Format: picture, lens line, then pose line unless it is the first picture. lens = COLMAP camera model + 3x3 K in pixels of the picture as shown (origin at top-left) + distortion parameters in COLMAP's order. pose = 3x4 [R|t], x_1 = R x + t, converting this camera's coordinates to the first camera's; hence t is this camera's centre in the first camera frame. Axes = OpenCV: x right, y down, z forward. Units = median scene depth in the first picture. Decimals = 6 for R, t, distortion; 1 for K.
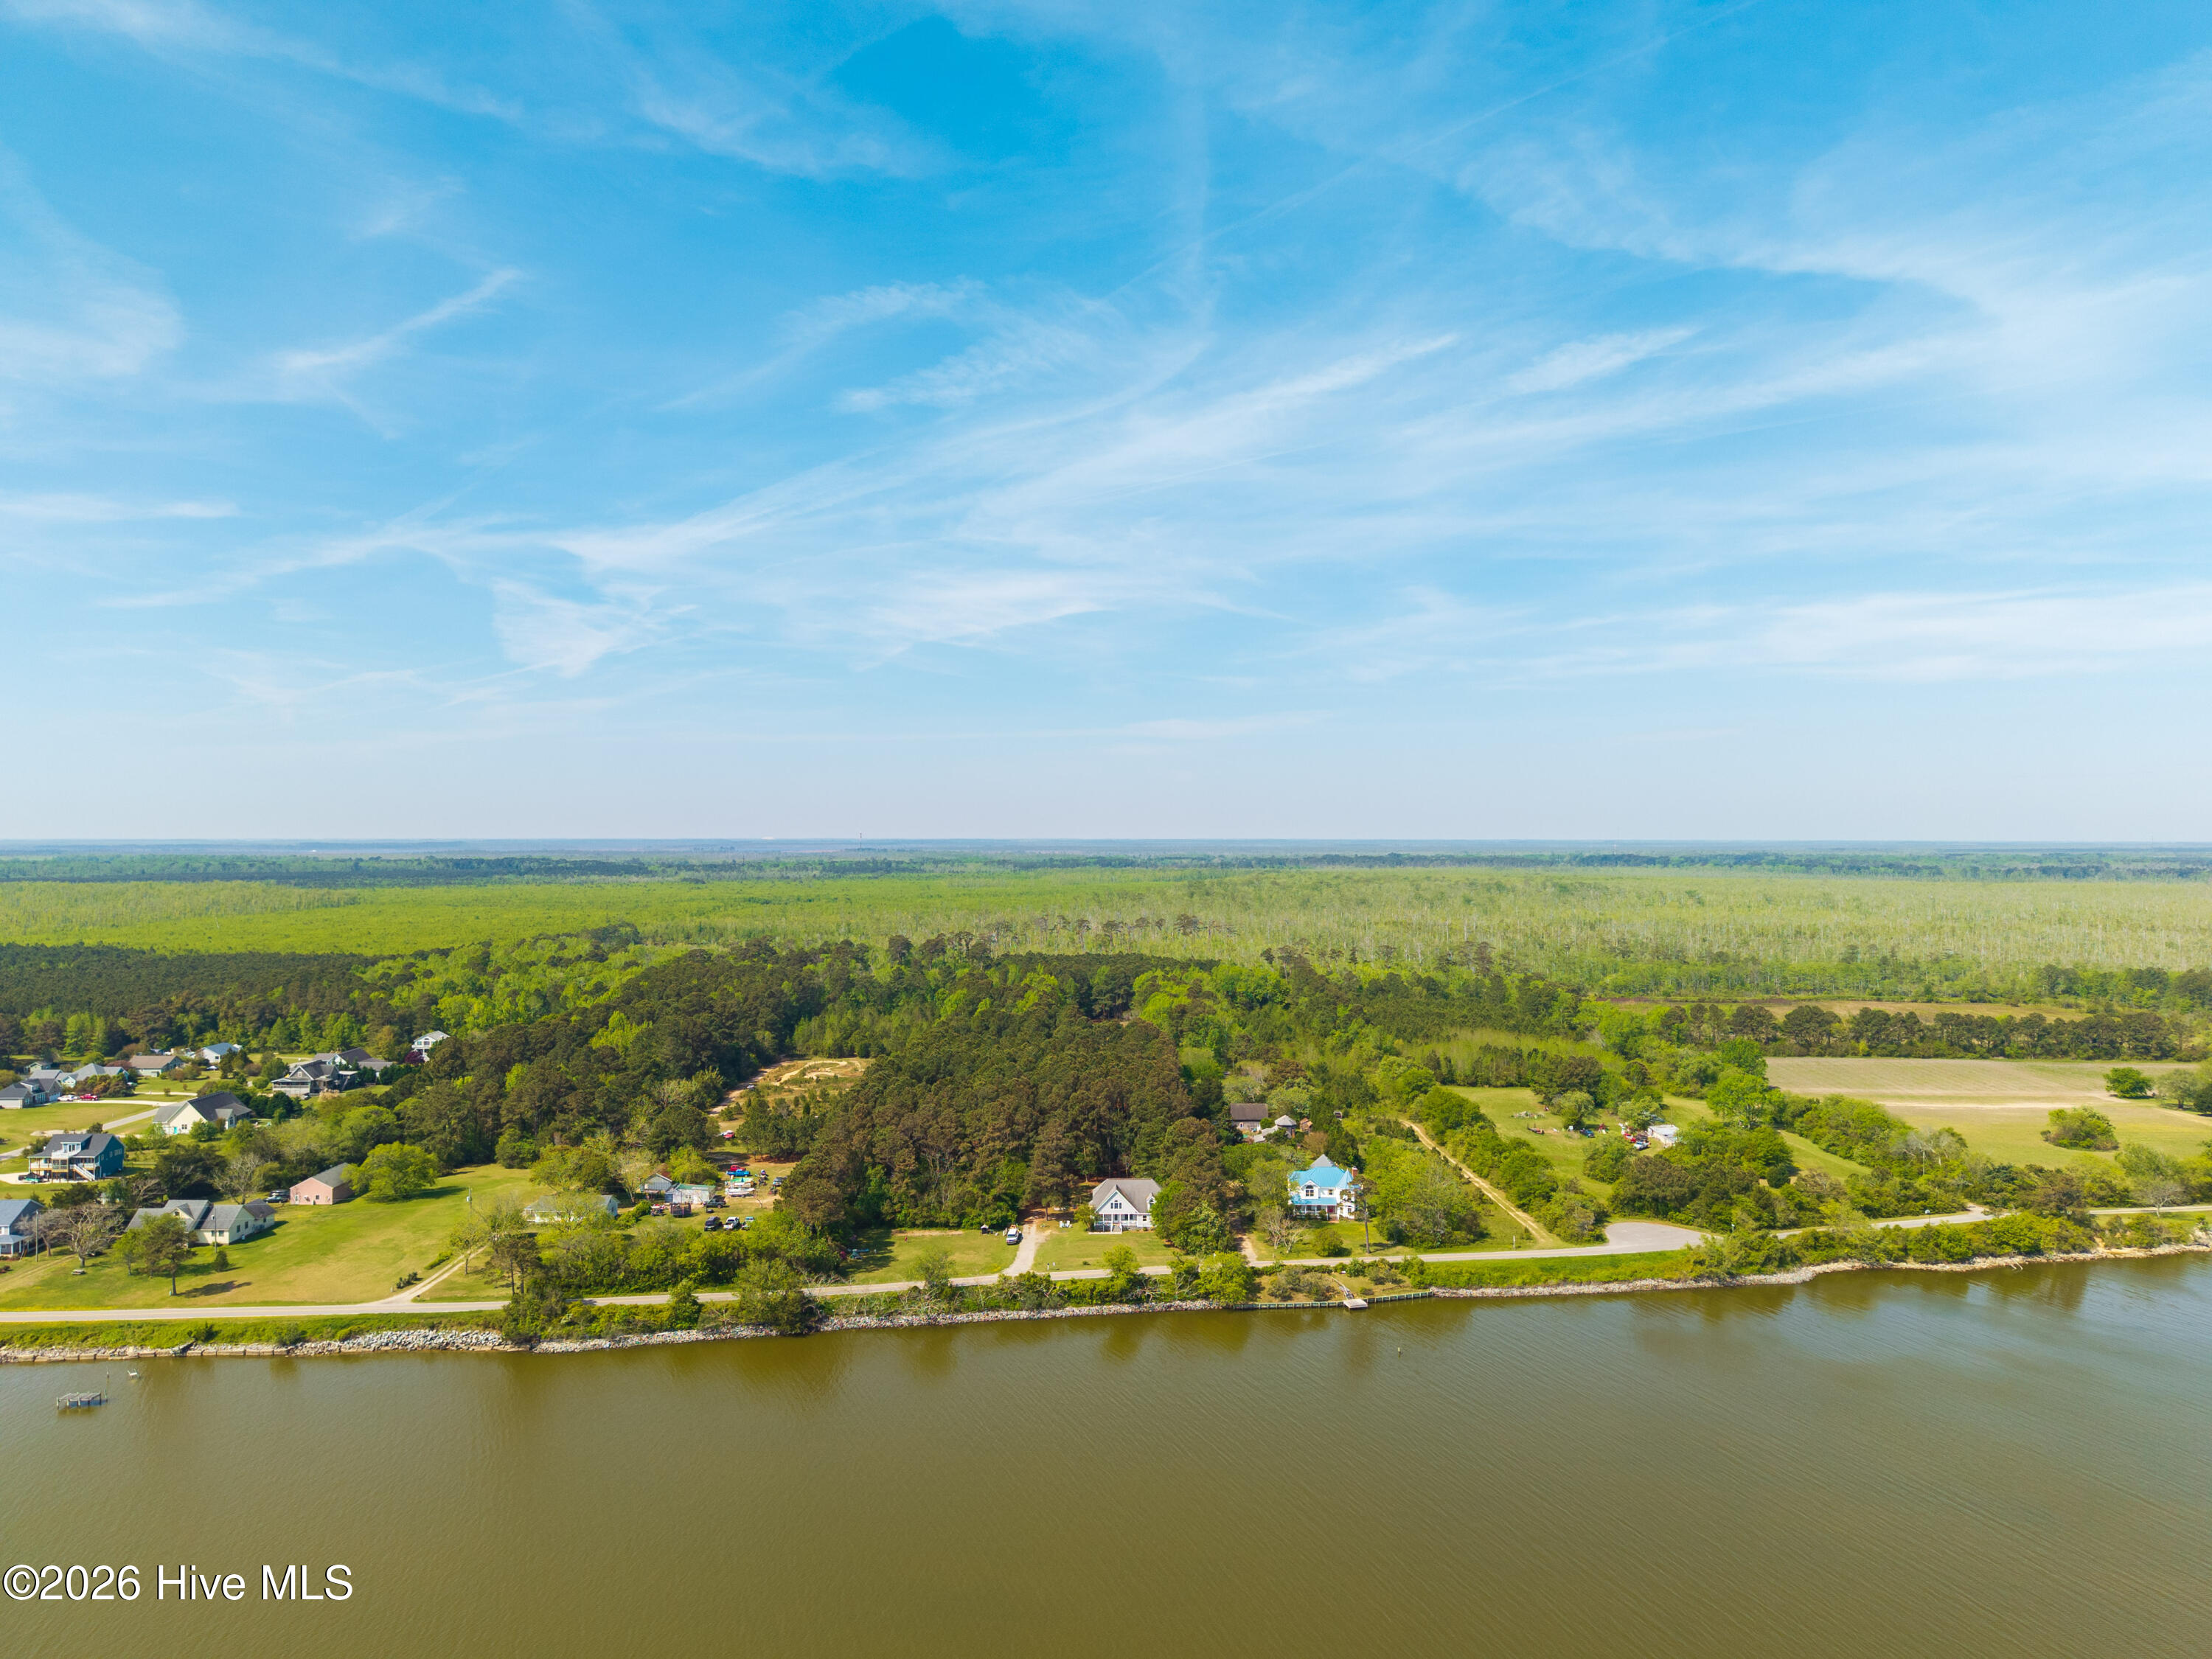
lens RADIAL K [[1495.7, 0, 1105.0], [0, 1495.7, 827.0], [0, 0, 1]] dist [0.035168, -0.036449]
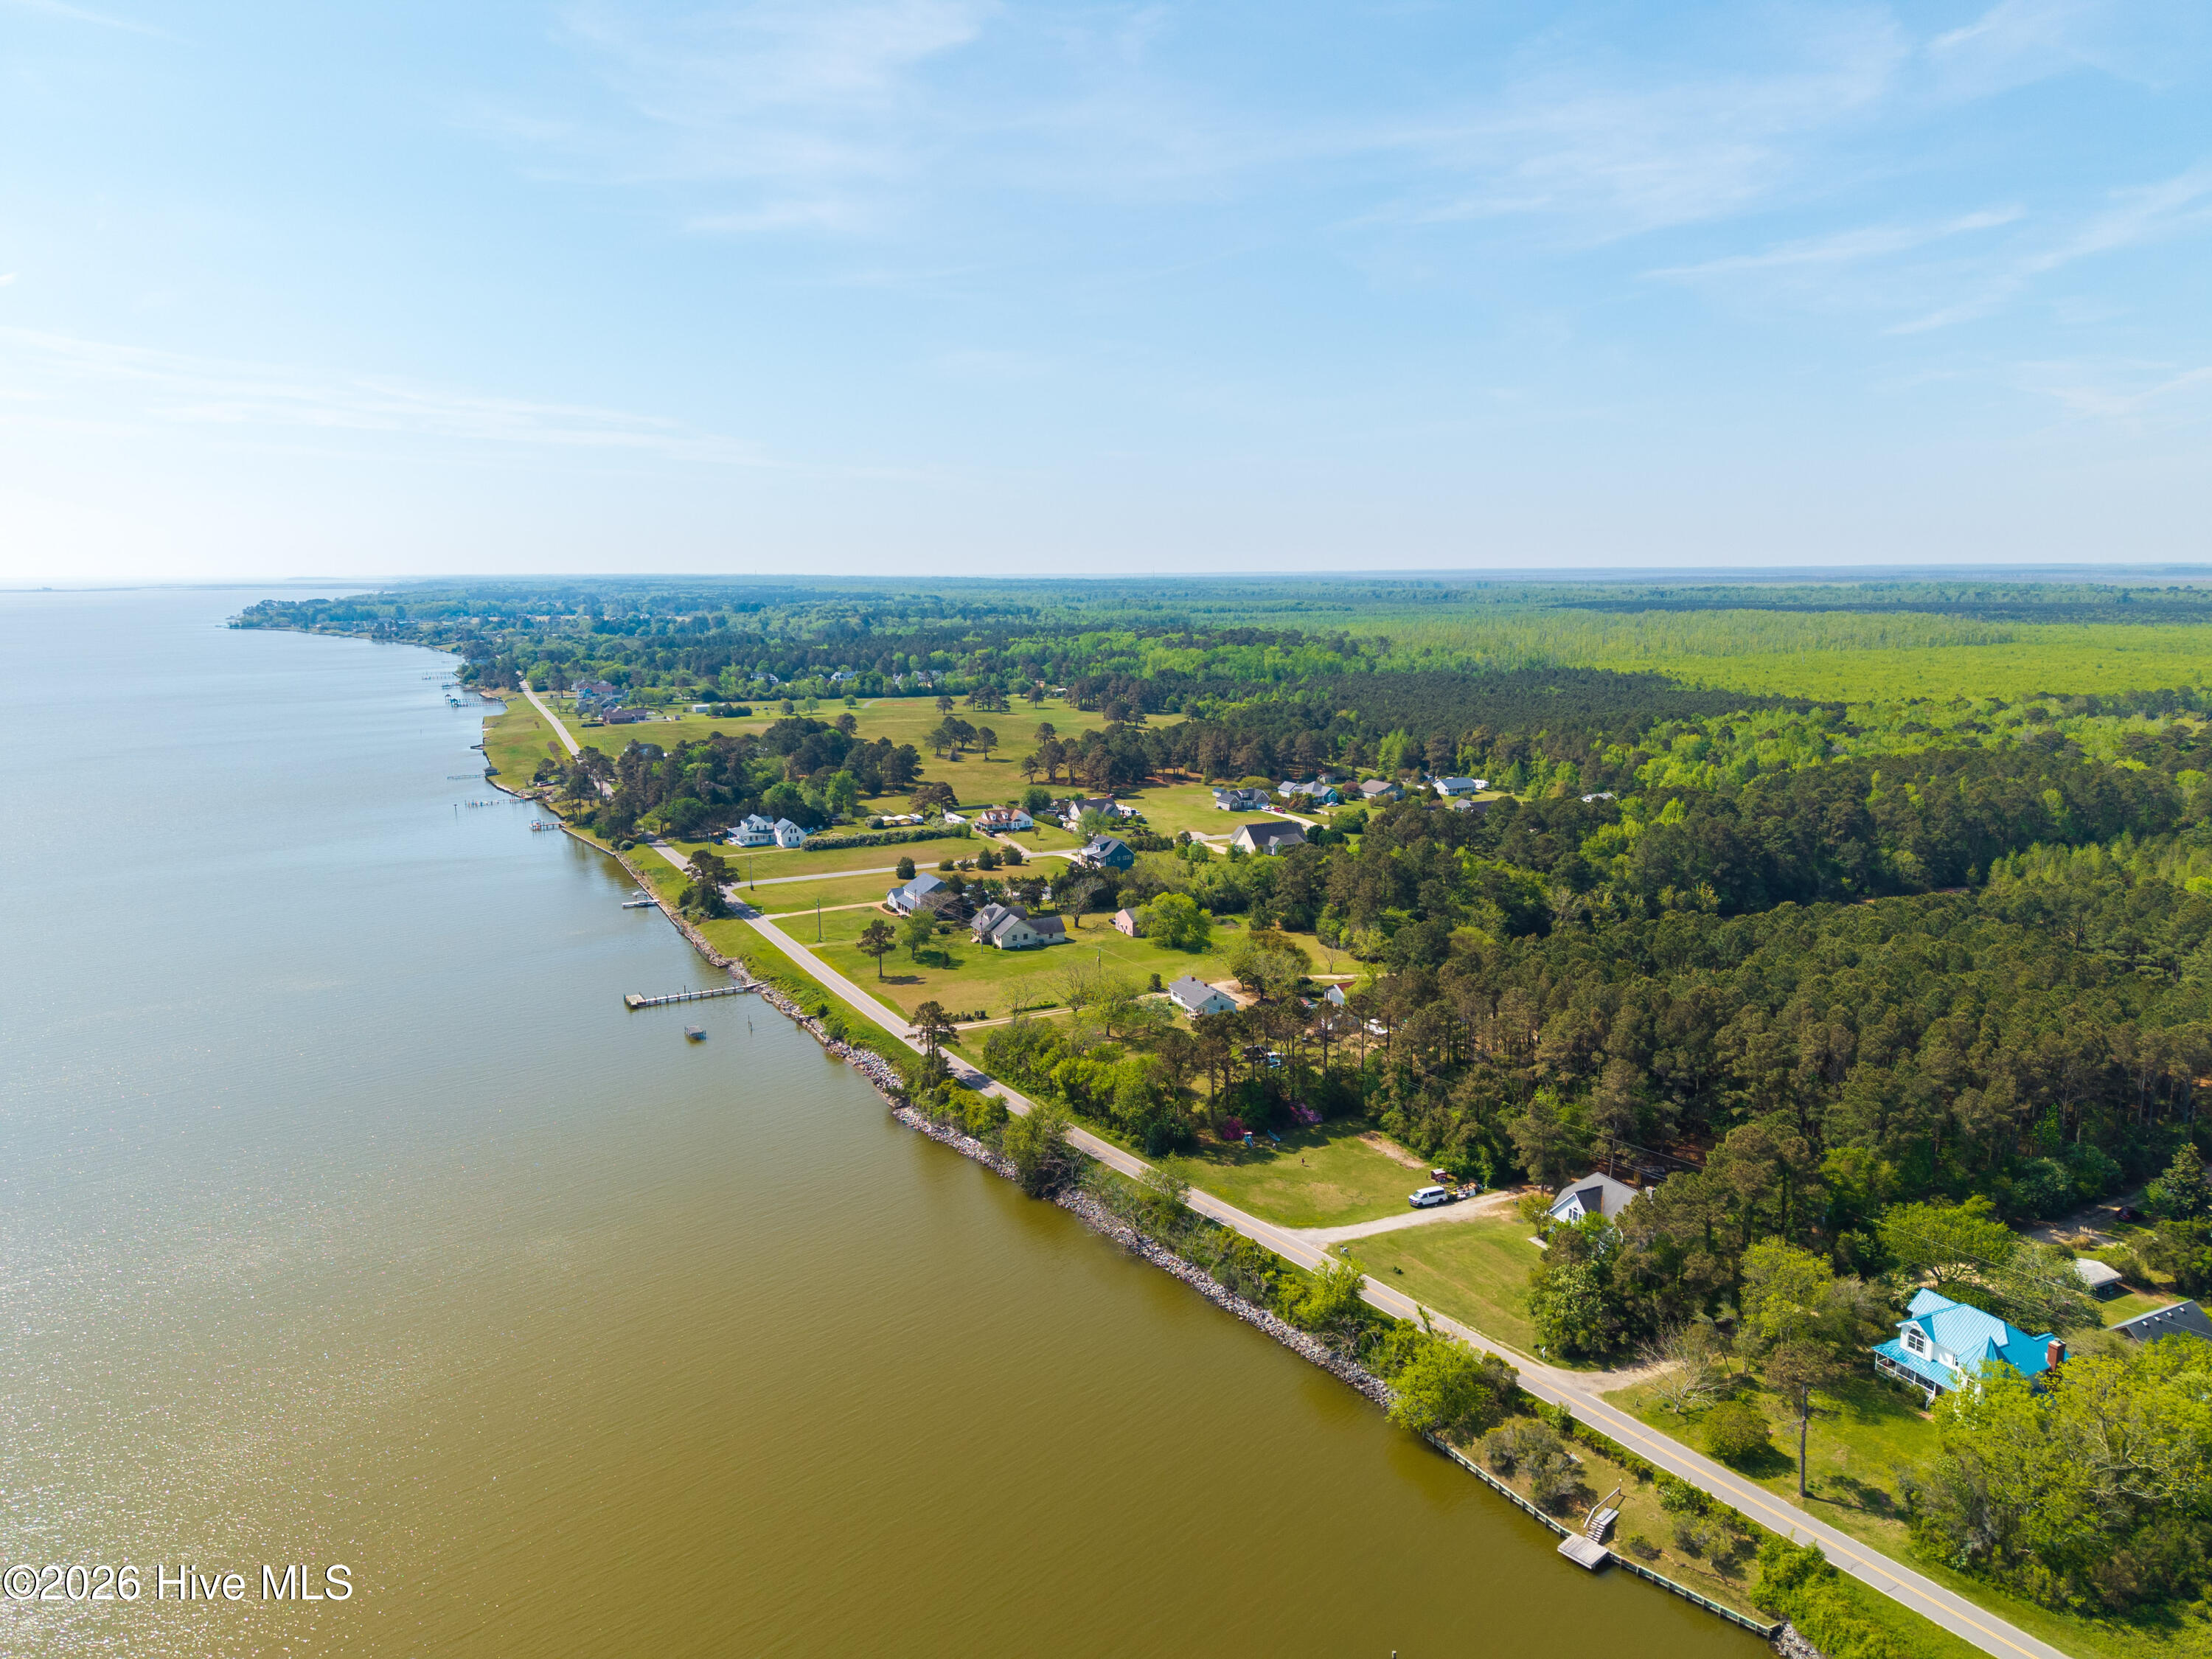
lens RADIAL K [[1482.1, 0, 1113.8], [0, 1482.1, 830.2], [0, 0, 1]] dist [0.051319, -0.044510]
pose [[0.434741, 0.154684, -0.887171, 0.461416], [0.010934, 0.984159, 0.176953, -0.019129], [0.900489, -0.086629, 0.426163, 0.582720]]
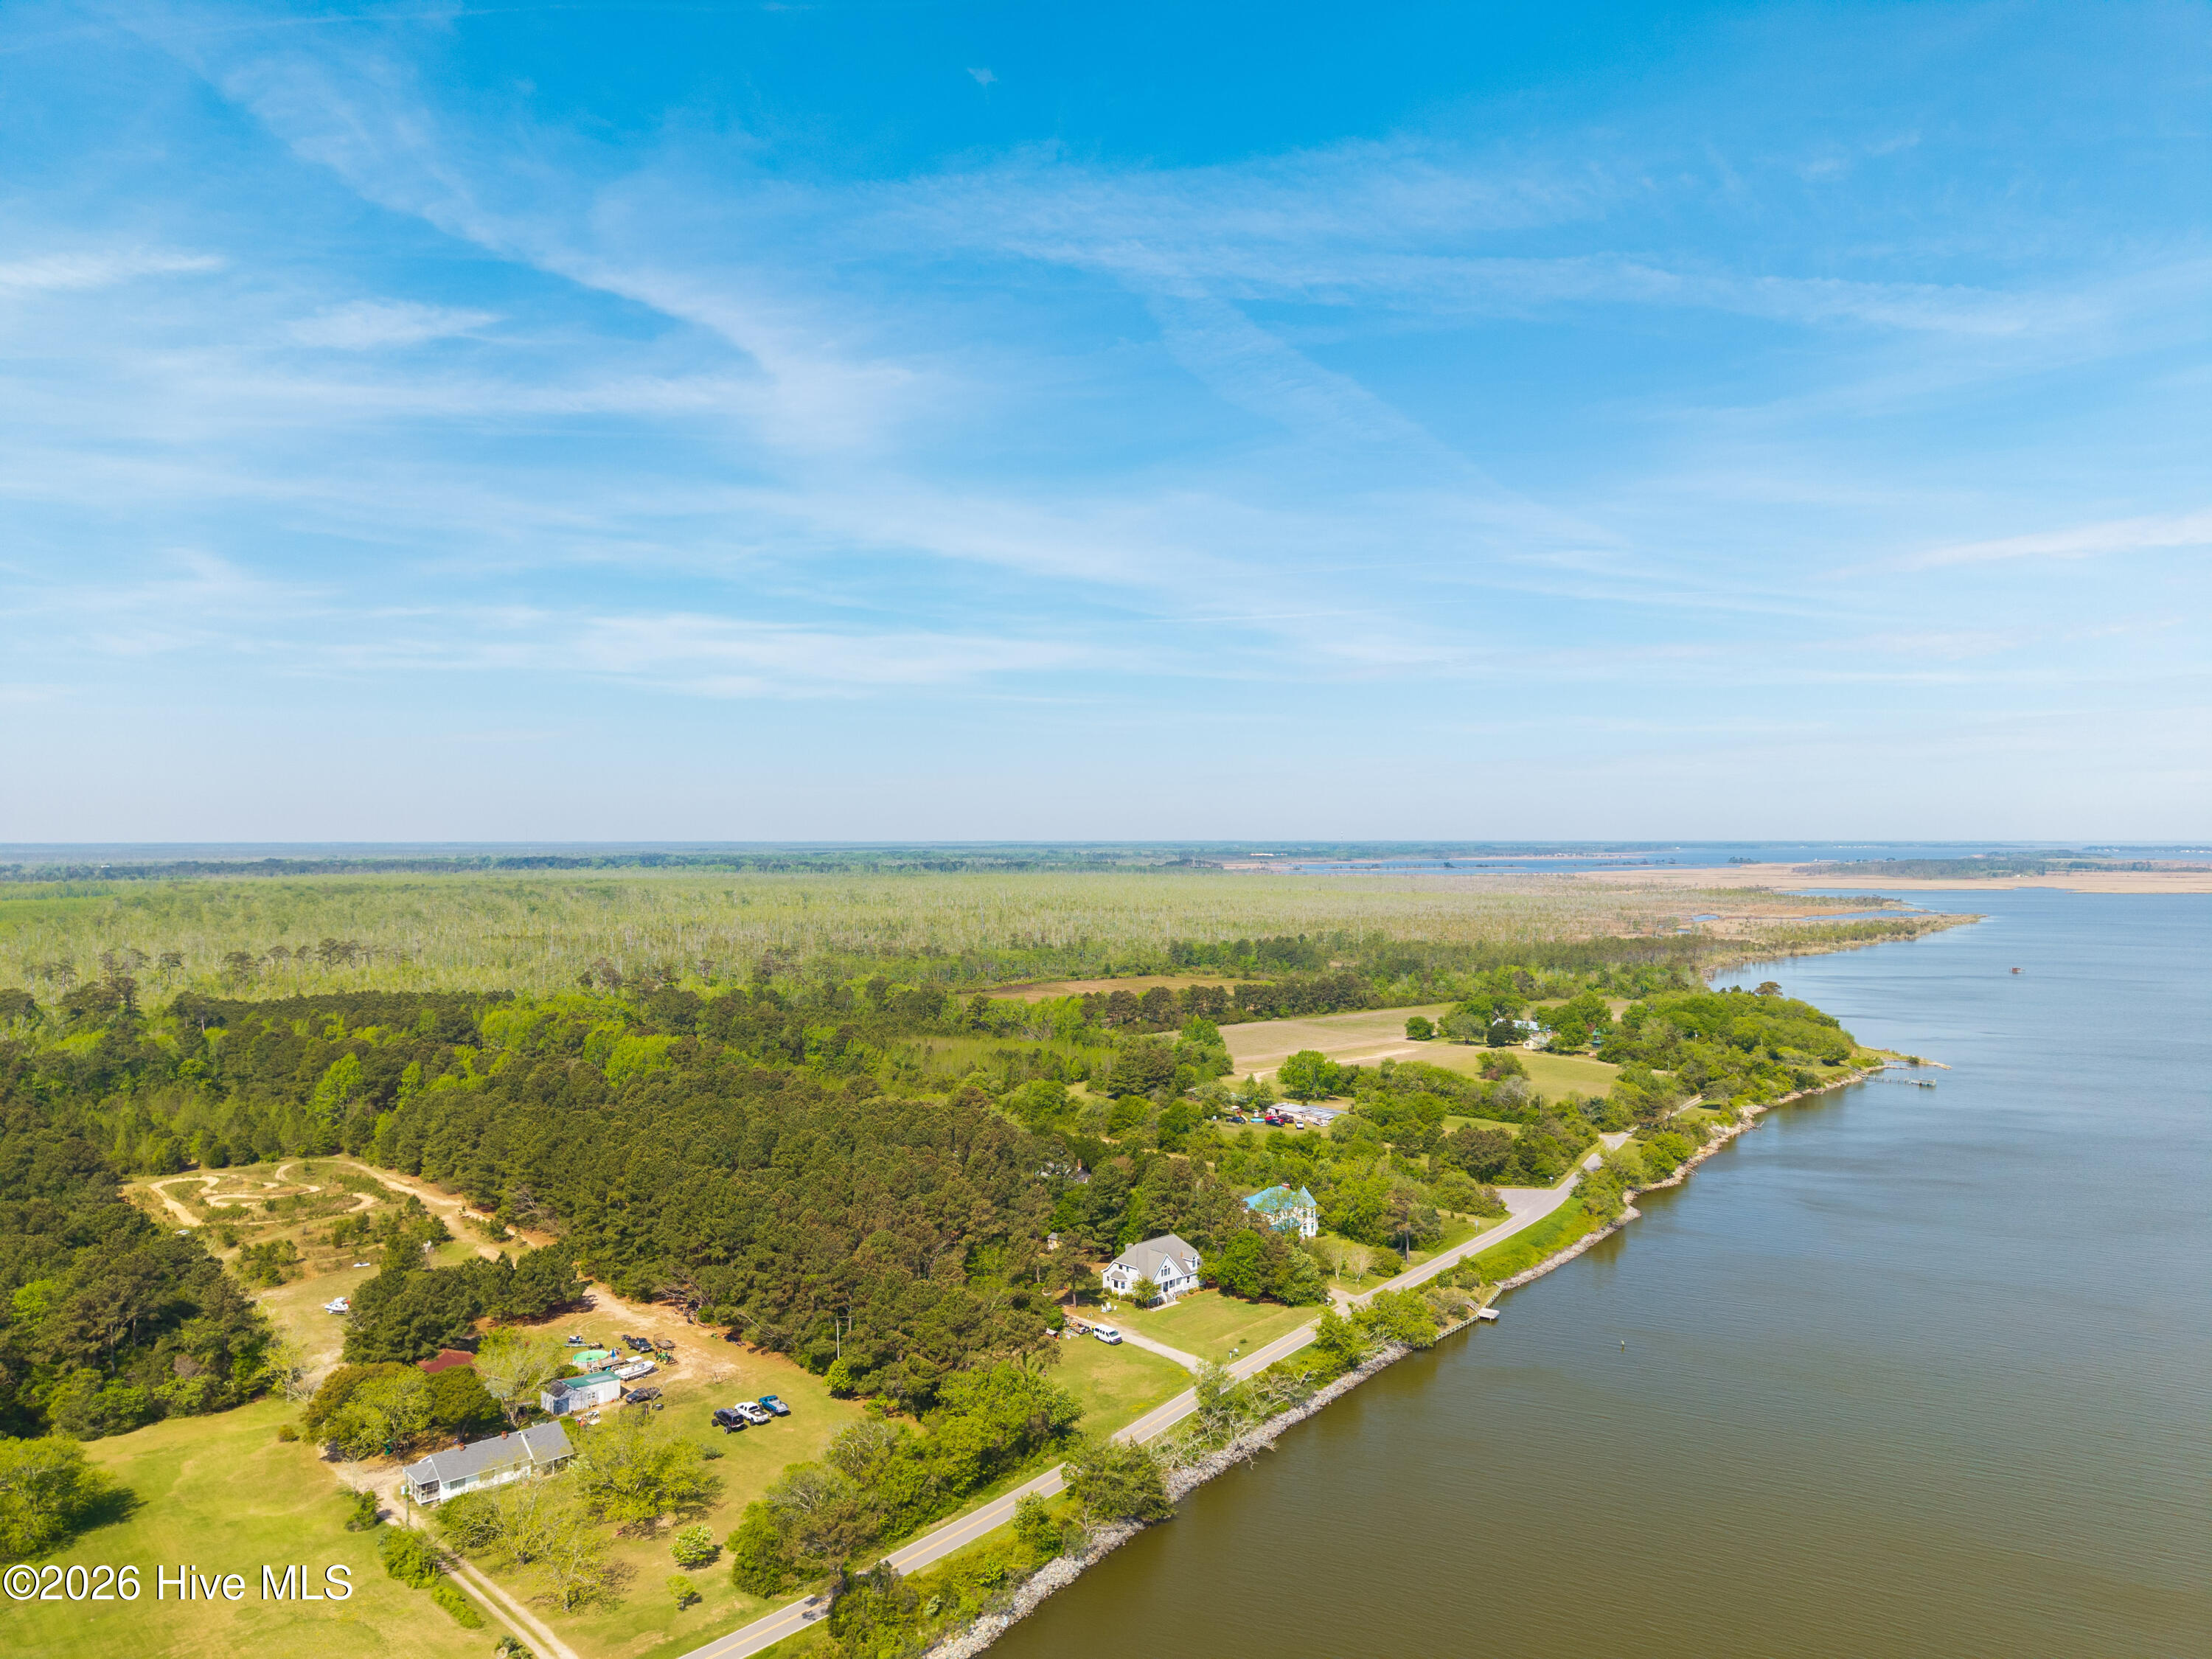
lens RADIAL K [[1494.2, 0, 1115.9], [0, 1494.2, 889.5], [0, 0, 1]] dist [0.032916, -0.037956]
pose [[0.724145, -0.027416, 0.689103, -0.606133], [-0.000777, 0.999176, 0.040568, -0.000119], [-0.689648, -0.029913, 0.723527, 0.414036]]
